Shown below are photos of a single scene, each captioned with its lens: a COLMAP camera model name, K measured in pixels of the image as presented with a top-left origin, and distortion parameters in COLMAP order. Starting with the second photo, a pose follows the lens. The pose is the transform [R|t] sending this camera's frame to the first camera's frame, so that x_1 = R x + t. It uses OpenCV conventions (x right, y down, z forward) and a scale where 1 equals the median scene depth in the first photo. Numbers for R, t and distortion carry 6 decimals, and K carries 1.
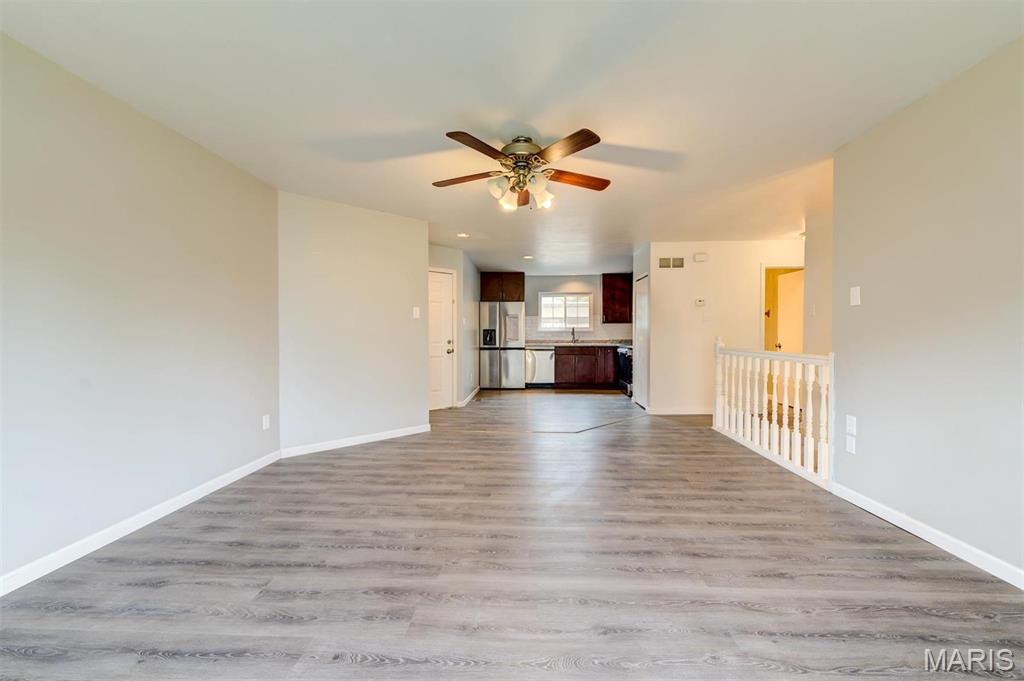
lens RADIAL K [[400.5, 0, 513.2], [0, 400.5, 344.1], [0, 0, 1]] dist [0.008846, -0.002369]
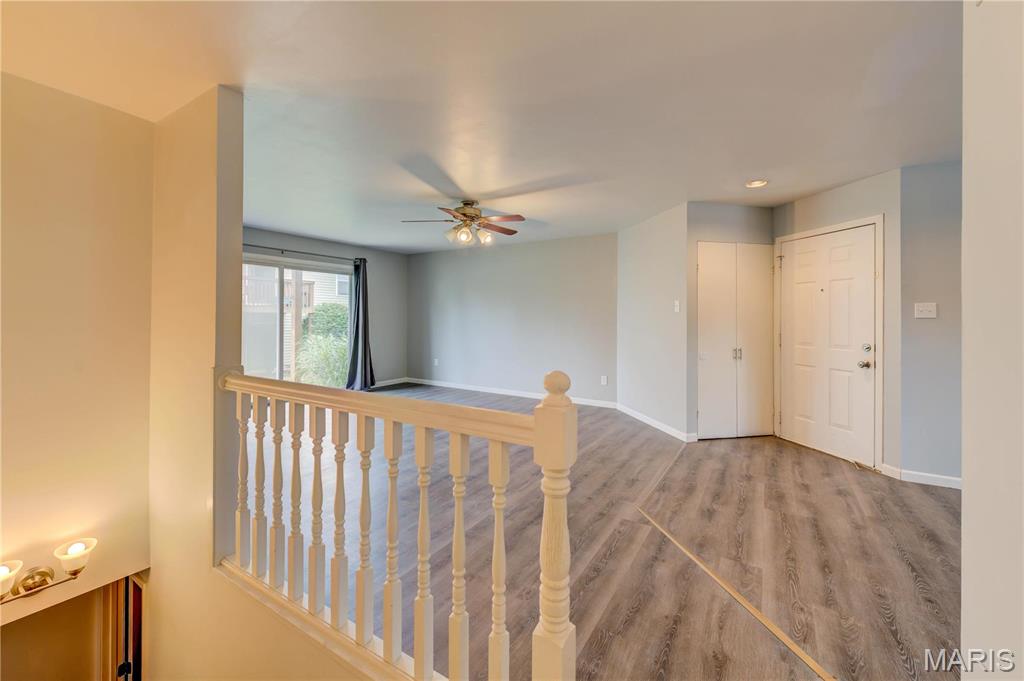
lens RADIAL K [[400.5, 0, 517.2], [0, 400.5, 317.9], [0, 0, 1]] dist [0.008846, -0.002369]
pose [[-0.491107, -0.000468, -0.871099, 0.565983], [-0.024168, 0.999622, 0.013088, -0.041844], [0.870764, 0.027480, -0.490932, 0.847869]]
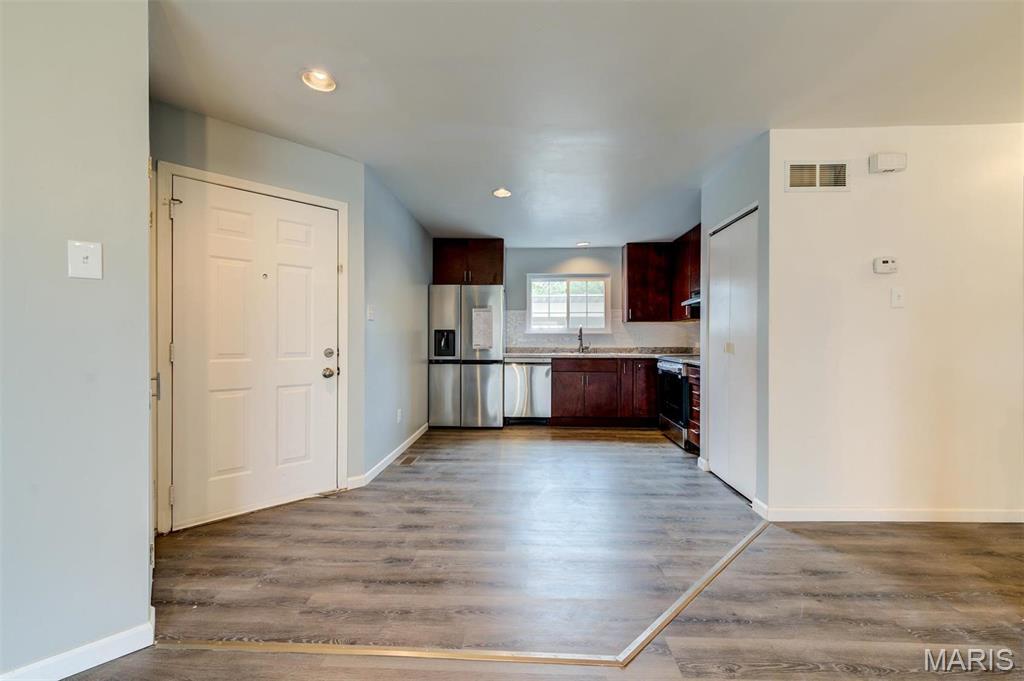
lens RADIAL K [[400.5, 0, 513.3], [0, 400.5, 342.6], [0, 0, 1]] dist [0.008846, -0.002369]
pose [[0.999959, 0.003304, 0.008432, 0.053908], [-0.003155, 0.999840, -0.017610, -0.009708], [-0.008489, 0.017583, 0.999809, 0.521641]]
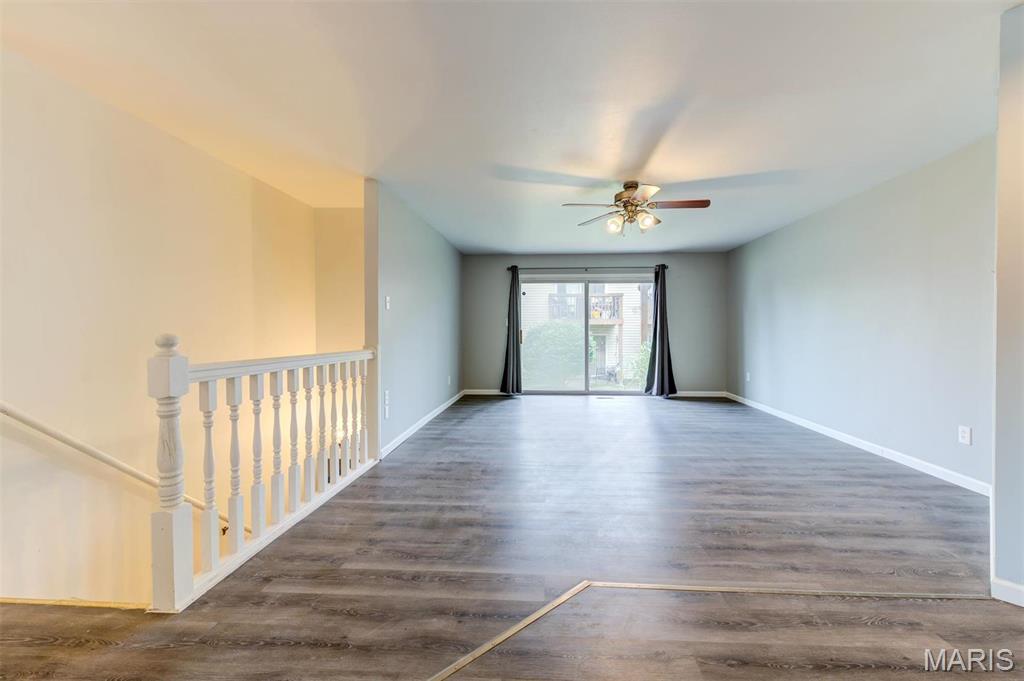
lens RADIAL K [[400.5, 0, 532.0], [0, 400.5, 335.3], [0, 0, 1]] dist [0.008846, -0.002369]
pose [[-0.999995, 0.003179, -0.000138, 0.158141], [0.003173, 0.999442, 0.033253, -0.023766], [0.000244, 0.033253, -0.999447, 1.044001]]
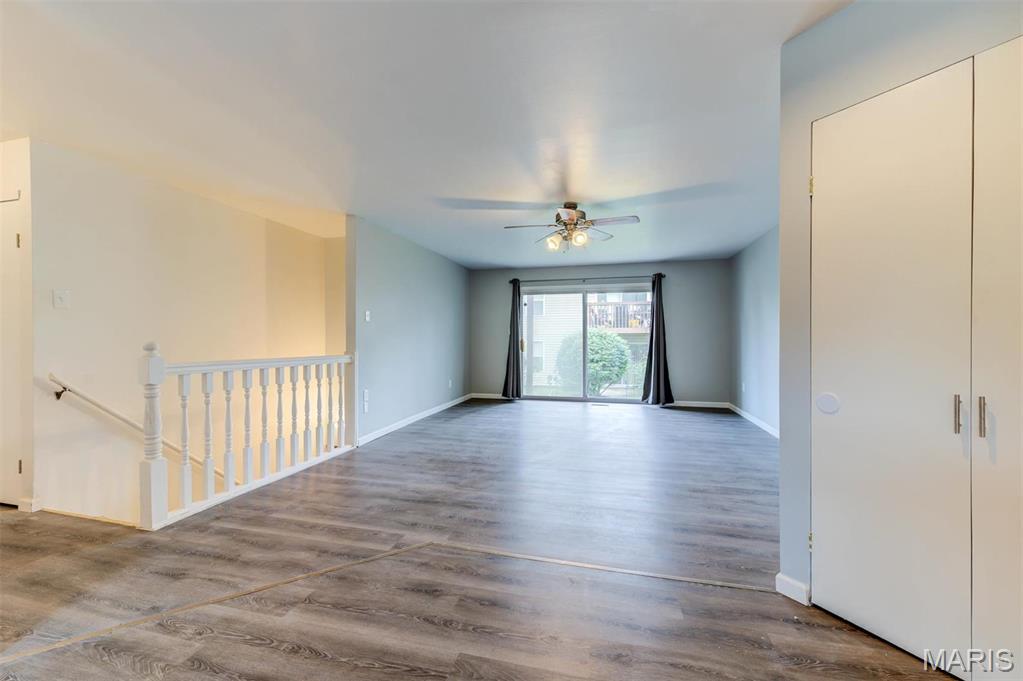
lens RADIAL K [[398.2, 0, 515.3], [0, 398.2, 338.8], [0, 0, 1]] dist [0.007323, -0.001416]
pose [[-0.981451, 0.000967, 0.191713, -0.027766], [0.005151, 0.999759, 0.021331, -0.026397], [-0.191646, 0.021923, -0.981219, 1.095220]]
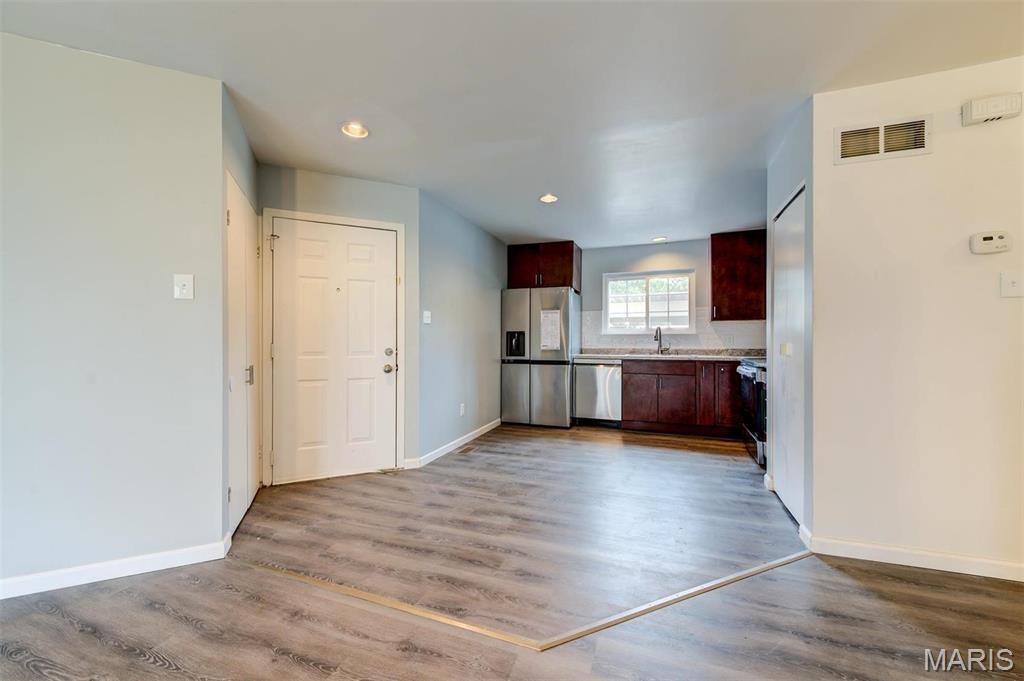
lens RADIAL K [[400.5, 0, 512.1], [0, 400.5, 342.4], [0, 0, 1]] dist [0.008846, -0.002369]
pose [[0.952860, 0.003064, -0.303395, 0.174739], [-0.009078, 0.999789, -0.018413, -0.009785], [0.303275, 0.020299, 0.952687, 0.514992]]
